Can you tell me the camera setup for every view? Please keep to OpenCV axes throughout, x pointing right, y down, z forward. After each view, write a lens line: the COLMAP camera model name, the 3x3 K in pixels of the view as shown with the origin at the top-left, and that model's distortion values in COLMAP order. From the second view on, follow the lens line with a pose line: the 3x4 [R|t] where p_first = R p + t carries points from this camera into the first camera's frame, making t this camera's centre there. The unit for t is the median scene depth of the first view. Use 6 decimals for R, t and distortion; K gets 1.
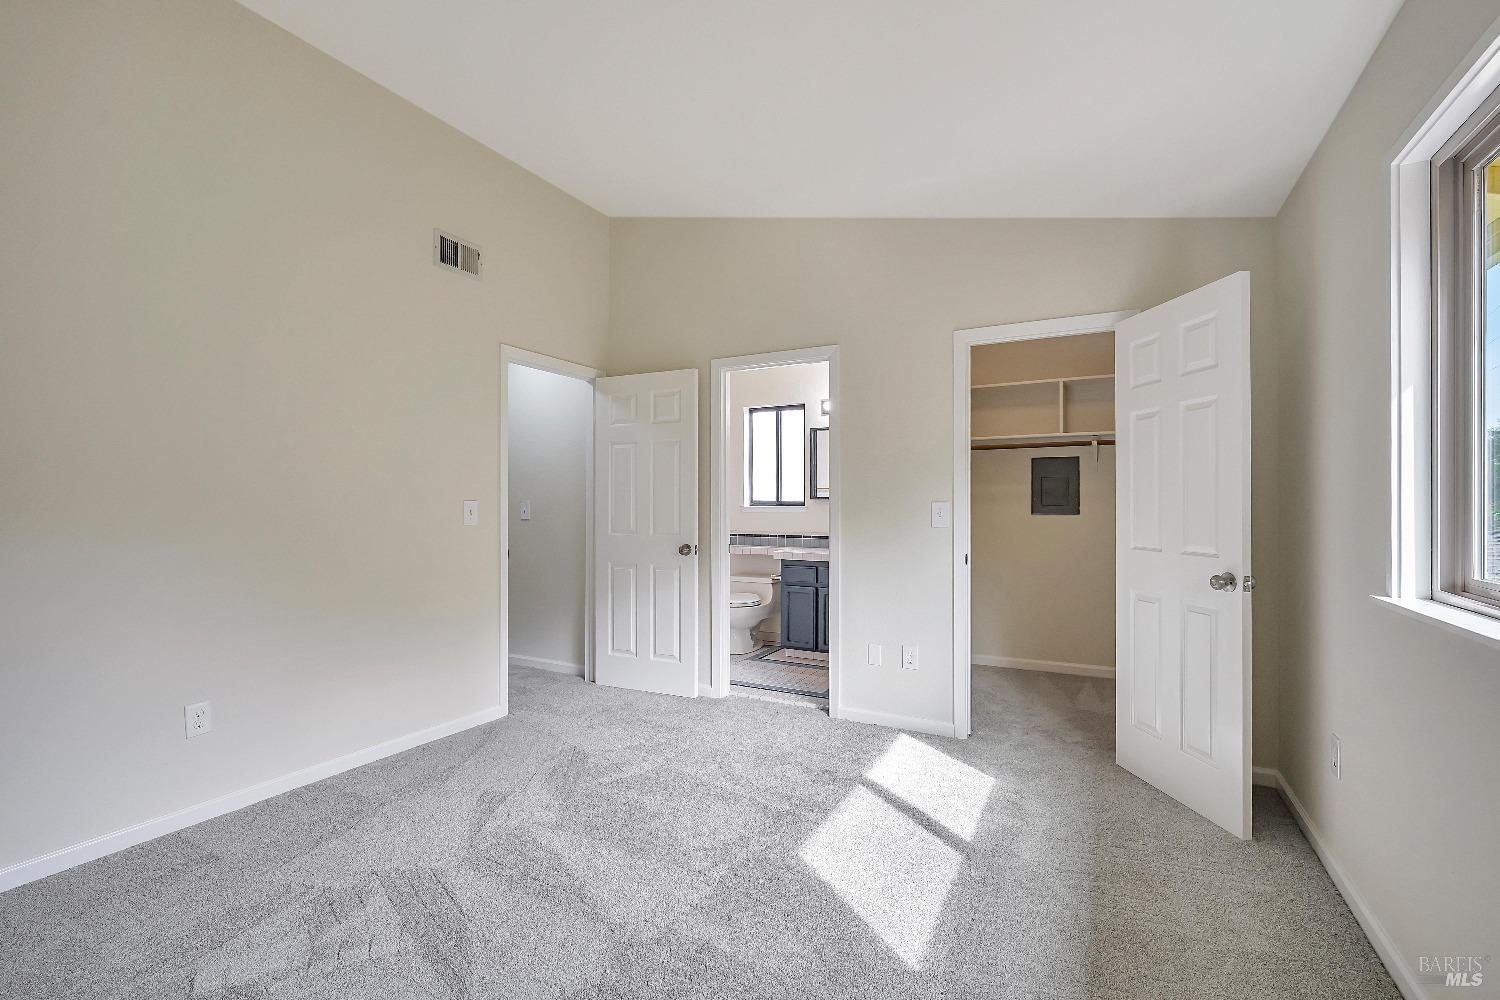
lens RADIAL K [[655.4, 0, 743.9], [0, 655.4, 502.2], [0, 0, 1]] dist [-0.004005, 0.000152]
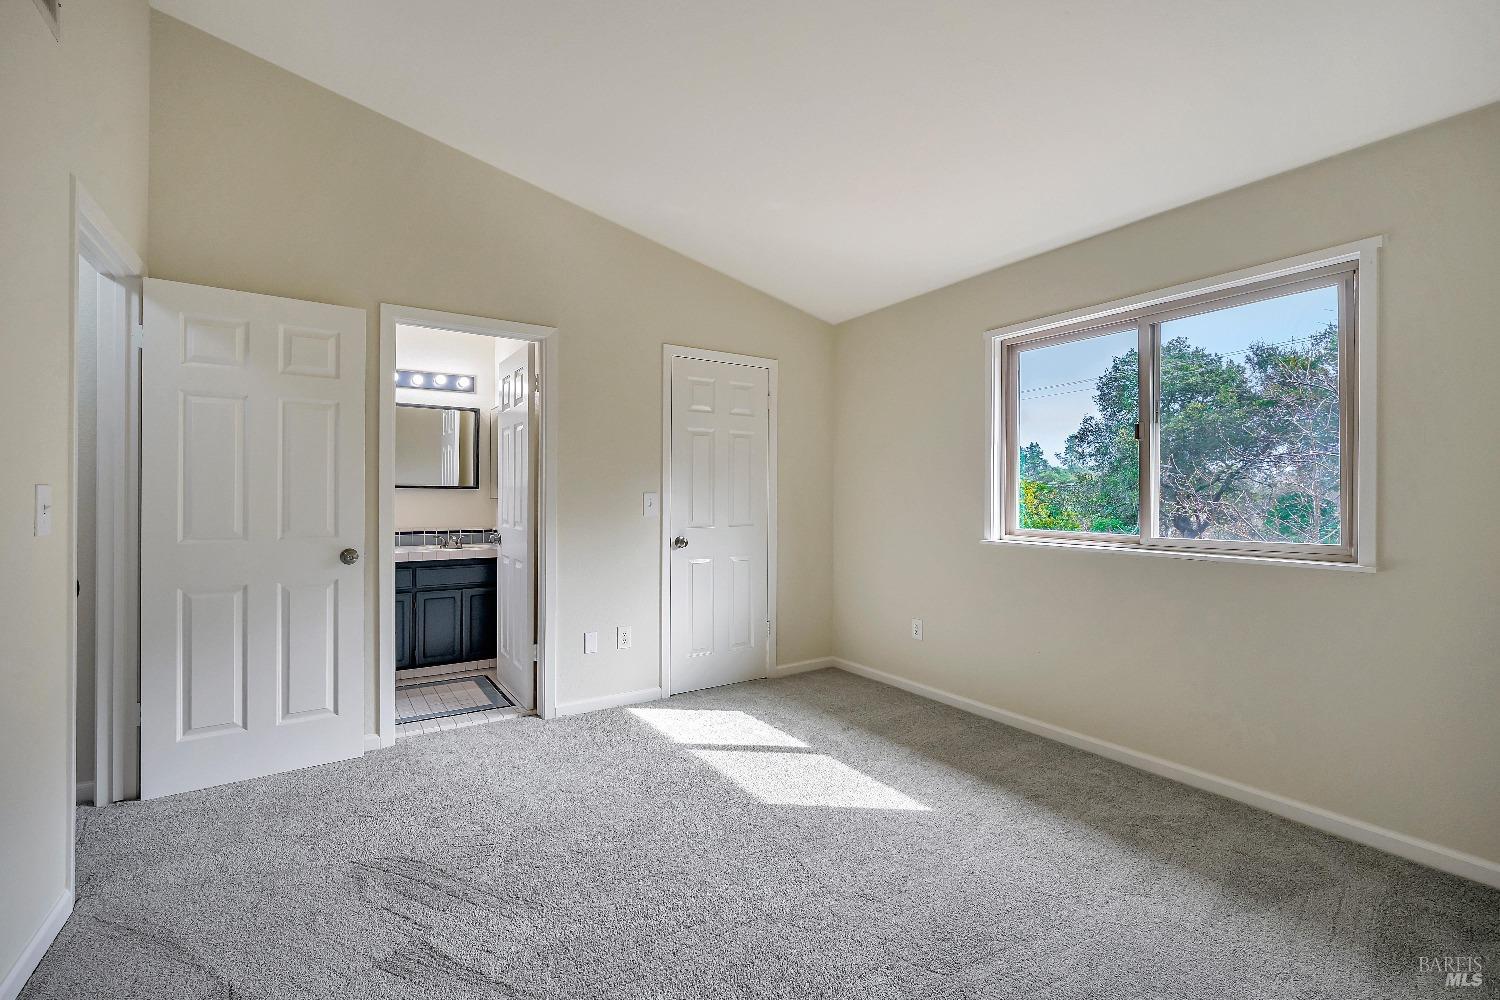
lens RADIAL K [[651.4, 0, 744.2], [0, 651.4, 496.9], [0, 0, 1]] dist [-0.009028, 0.000339]
pose [[0.483530, -0.002885, 0.875323, -0.504099], [-0.005766, 0.999962, 0.006481, -0.000818], [-0.875309, -0.008181, 0.483495, 0.271363]]
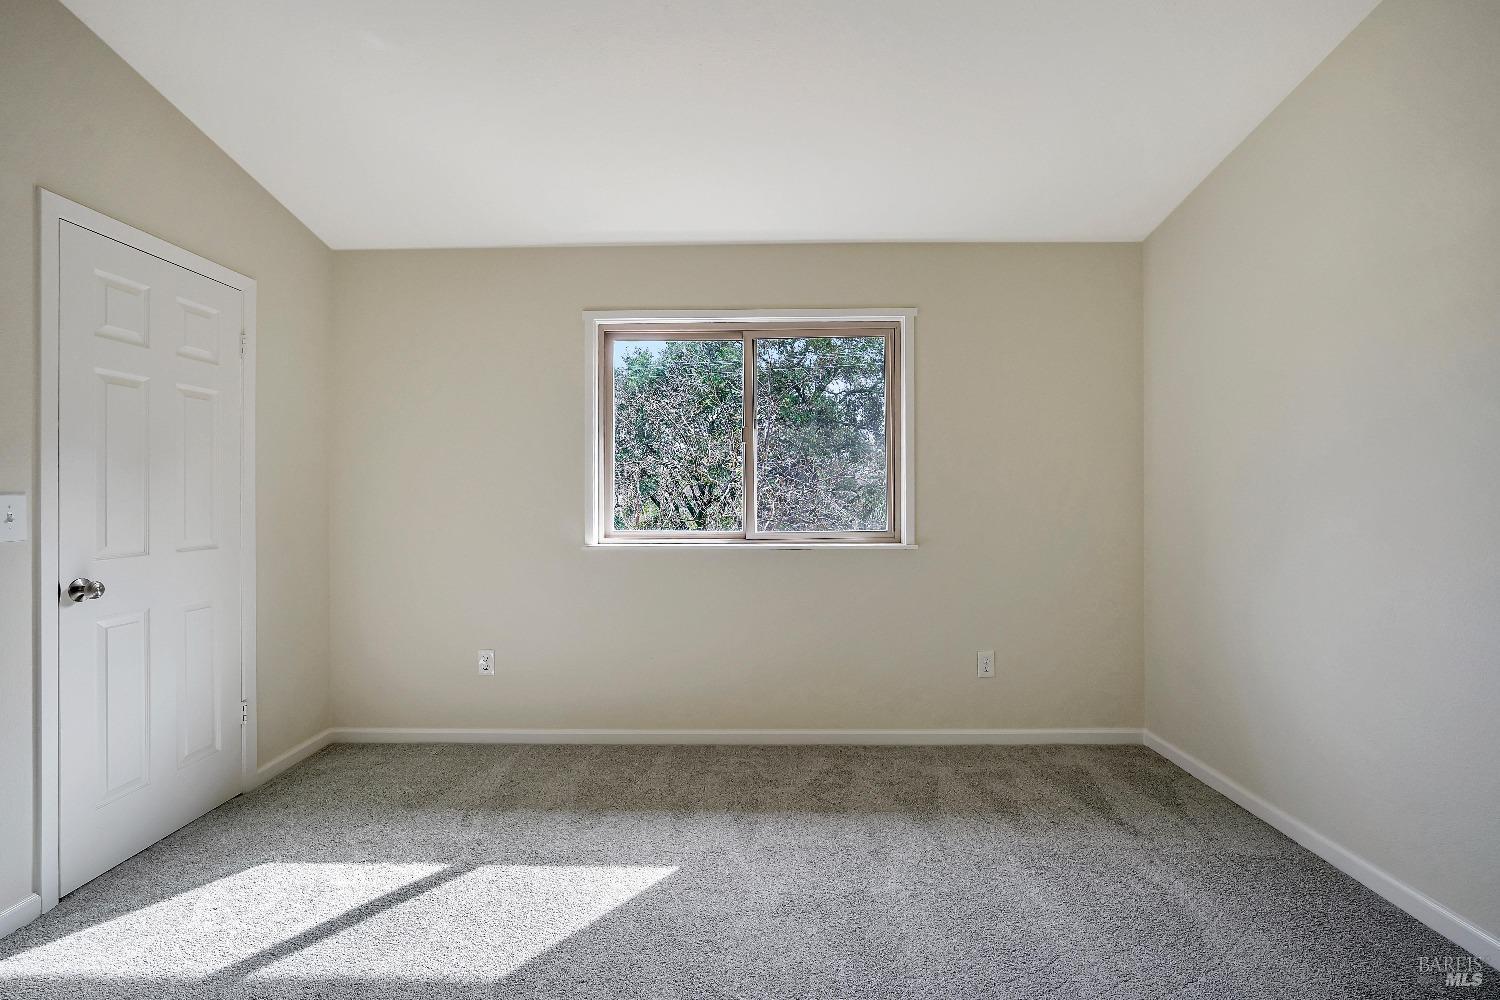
lens RADIAL K [[655.4, 0, 743.9], [0, 655.4, 502.2], [0, 0, 1]] dist [-0.004005, 0.000152]
pose [[-0.450007, -0.007972, 0.892990, -0.369133], [-0.001953, 0.999967, 0.007943, 0.002453], [-0.893023, 0.001831, -0.450007, 0.594231]]
